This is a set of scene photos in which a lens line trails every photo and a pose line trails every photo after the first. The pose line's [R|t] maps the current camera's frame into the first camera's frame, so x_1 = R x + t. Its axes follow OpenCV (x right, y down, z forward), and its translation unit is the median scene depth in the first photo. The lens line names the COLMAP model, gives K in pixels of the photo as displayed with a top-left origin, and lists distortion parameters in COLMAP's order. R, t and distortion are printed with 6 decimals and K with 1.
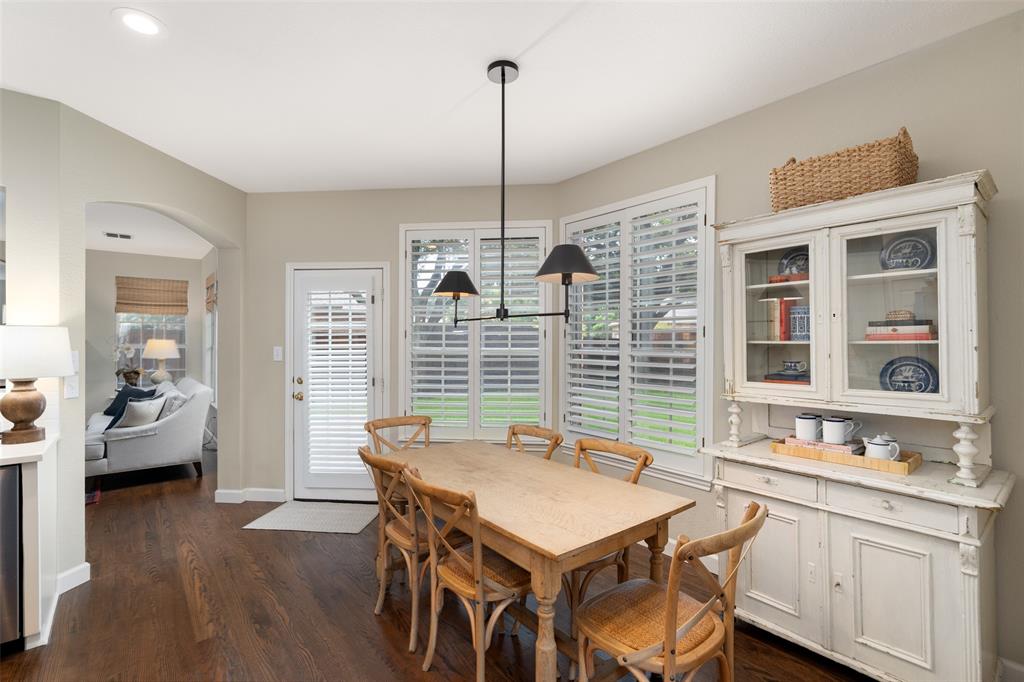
lens RADIAL K [[463.2, 0, 498.4], [0, 463.2, 339.2], [0, 0, 1]] dist [-0.028810, 0.014392]
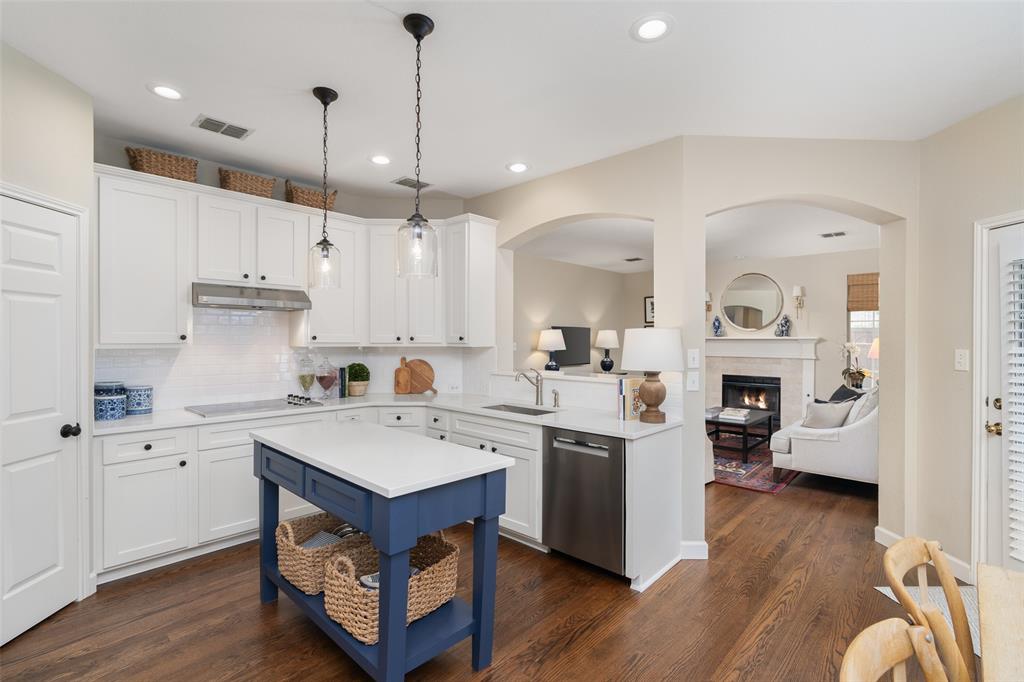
lens RADIAL K [[472.2, 0, 542.4], [0, 472.2, 340.5], [0, 0, 1]] dist [0.011068, 0.000168]
pose [[0.183778, 0.001032, -0.982967, 0.171740], [0.003011, 0.999994, 0.001613, 0.000828], [0.982963, -0.003256, 0.183774, 0.473592]]
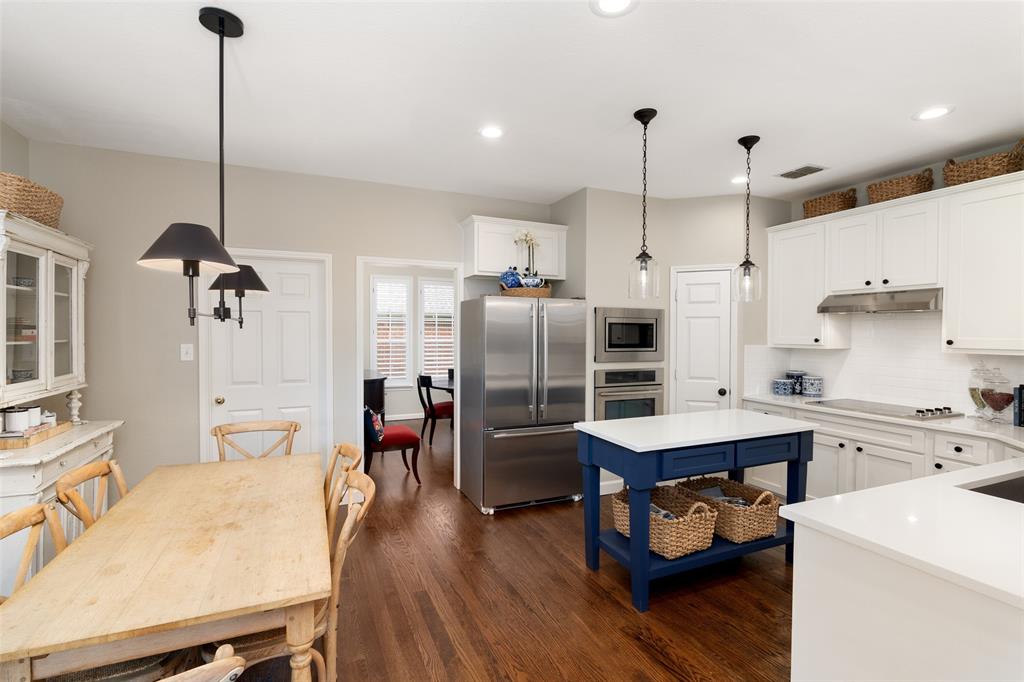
lens RADIAL K [[481.2, 0, 496.7], [0, 481.2, 338.3], [0, 0, 1]] dist [-0.003566, 0.000025]
pose [[-0.963445, -0.009514, 0.267736, -0.671236], [-0.007790, 0.999942, 0.007501, -0.019383], [-0.267792, 0.005141, -0.963463, 1.650536]]
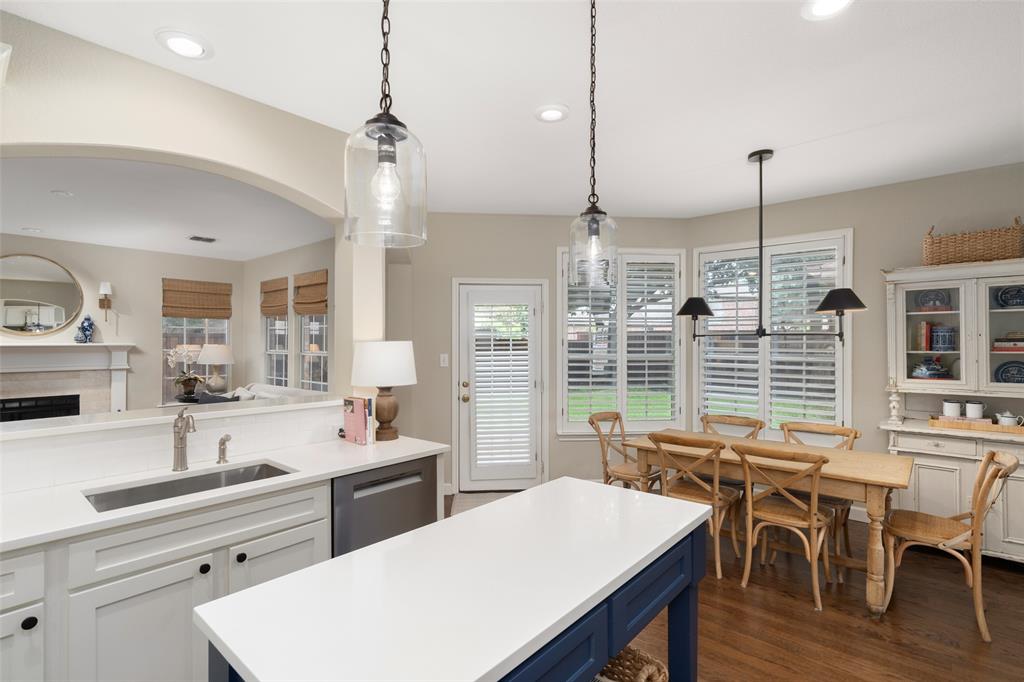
lens RADIAL K [[481.2, 0, 496.7], [0, 481.2, 338.3], [0, 0, 1]] dist [-0.003566, 0.000025]
pose [[0.986426, -0.001068, 0.164201, -0.972772], [0.001330, 0.999998, -0.001486, -0.034572], [-0.164199, 0.001684, 0.986426, -0.280878]]
